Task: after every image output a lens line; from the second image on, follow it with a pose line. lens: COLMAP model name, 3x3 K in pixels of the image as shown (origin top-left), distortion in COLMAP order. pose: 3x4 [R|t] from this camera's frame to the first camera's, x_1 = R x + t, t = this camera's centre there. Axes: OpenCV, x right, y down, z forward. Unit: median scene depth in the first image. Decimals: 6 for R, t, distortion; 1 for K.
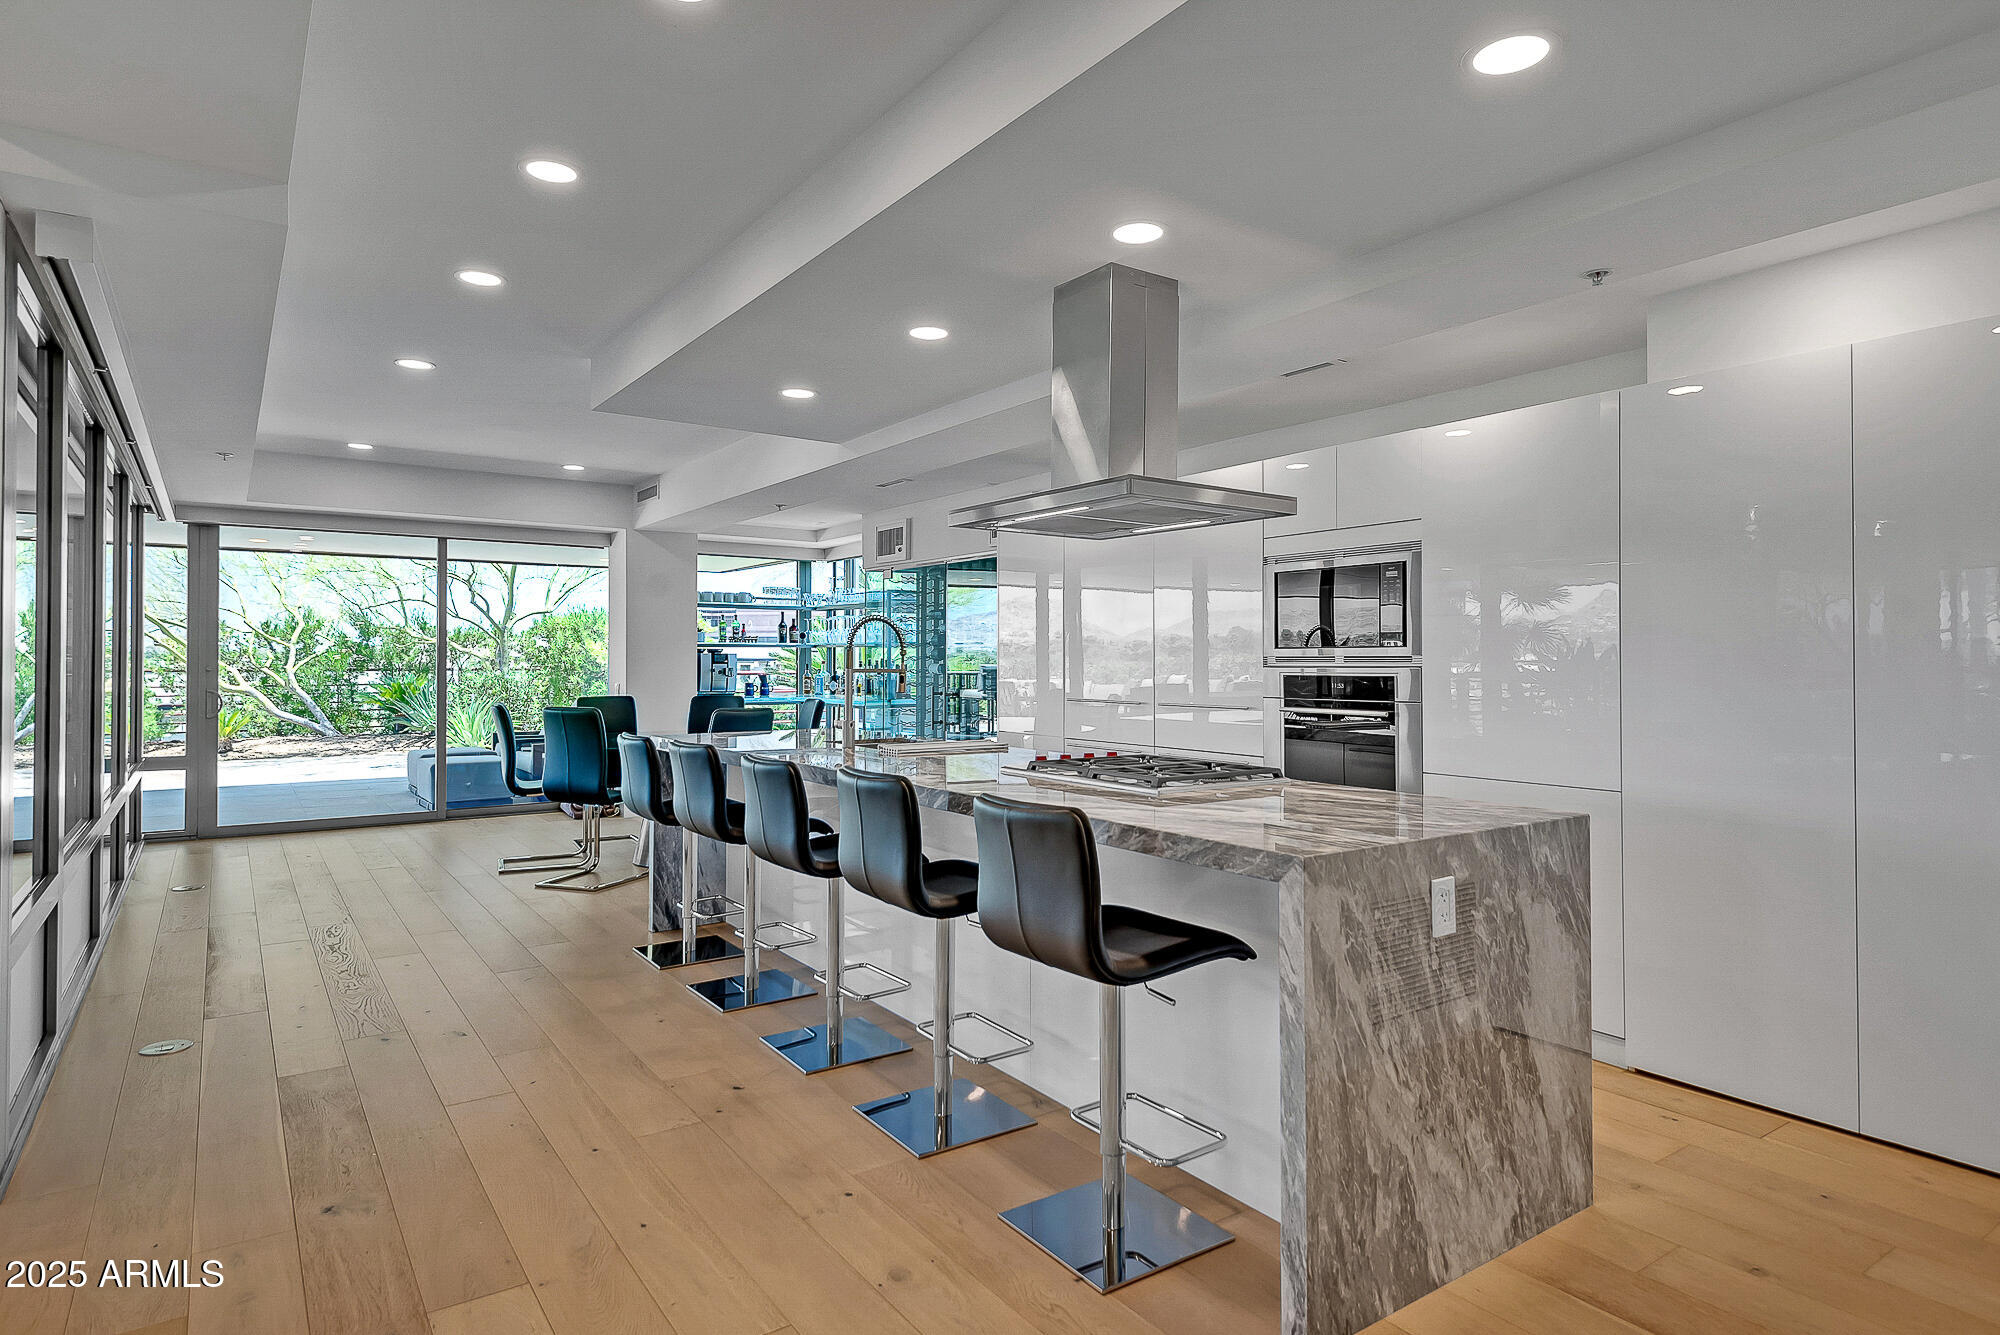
lens RADIAL K [[1124.9, 0, 1000.0], [0, 1124.9, 667.5], [0, 0, 1]] dist [-0.001758, 0.090206]
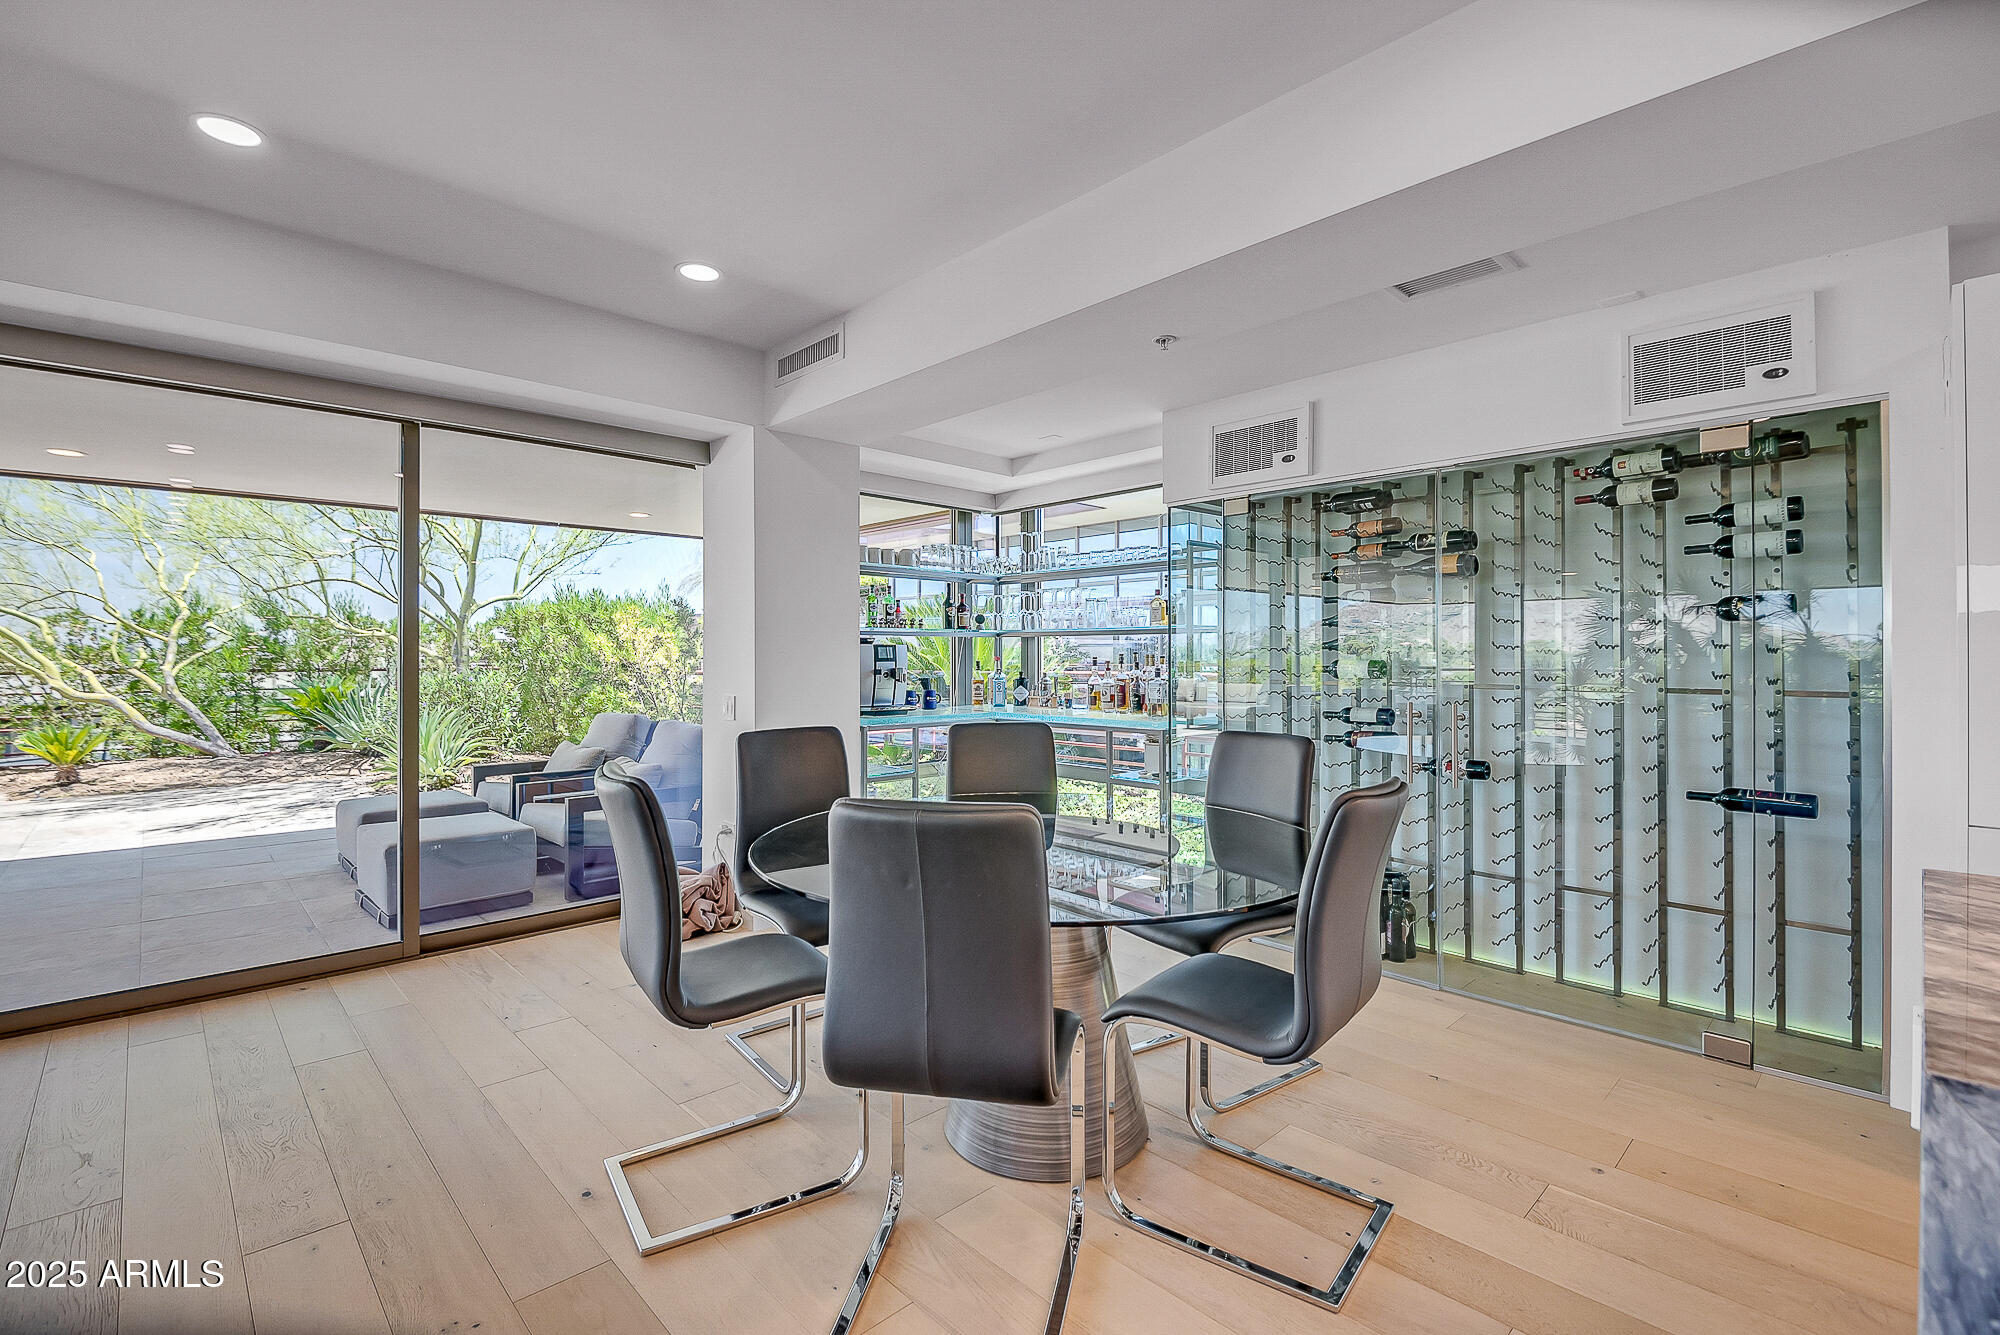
lens RADIAL K [[910.7, 0, 1000.0], [0, 910.7, 667.5], [0, 0, 1]] dist [0.000486, 0.000293]
pose [[0.987916, -0.004497, 0.154927, -0.164029], [0.003892, 0.999984, 0.004204, -0.000899], [-0.154944, -0.003550, 0.987917, 0.306211]]
